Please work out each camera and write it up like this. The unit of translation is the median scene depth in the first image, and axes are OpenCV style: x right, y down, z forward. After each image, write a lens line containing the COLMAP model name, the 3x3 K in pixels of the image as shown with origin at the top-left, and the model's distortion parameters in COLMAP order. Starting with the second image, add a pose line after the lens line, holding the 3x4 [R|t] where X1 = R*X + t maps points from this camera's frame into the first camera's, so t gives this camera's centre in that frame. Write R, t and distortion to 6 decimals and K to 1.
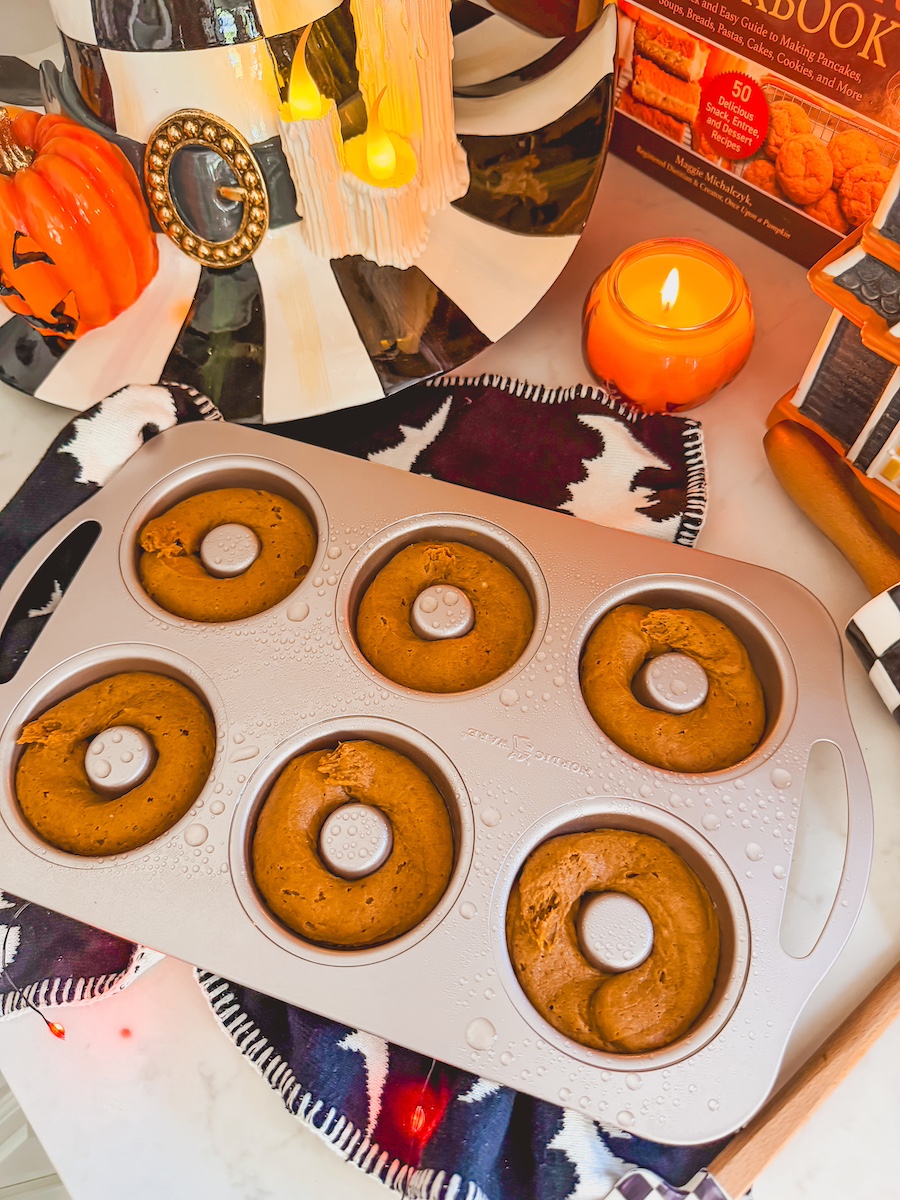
lens RADIAL K [[877.9, 0, 462.7], [0, 877.9, 599.8], [0, 0, 1]] dist [-0.007095, 0.002256]
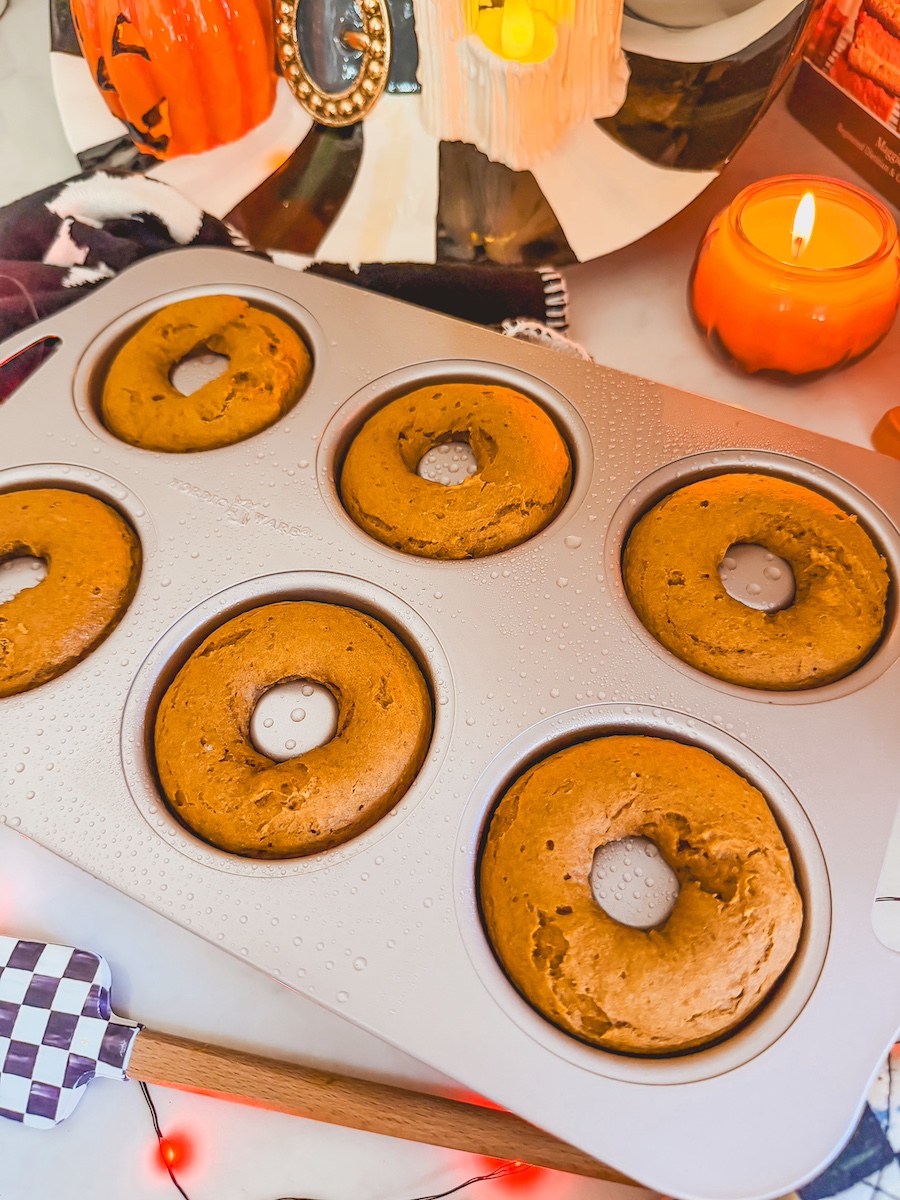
lens RADIAL K [[909.8, 0, 445.8], [0, 909.8, 578.6], [0, 0, 1]] dist [-0.053502, 0.042398]
pose [[0.928577, 0.315734, -0.195083, 0.176403], [-0.329816, 0.943036, -0.043630, 0.073773], [0.170195, 0.104855, 0.979816, 0.145469]]
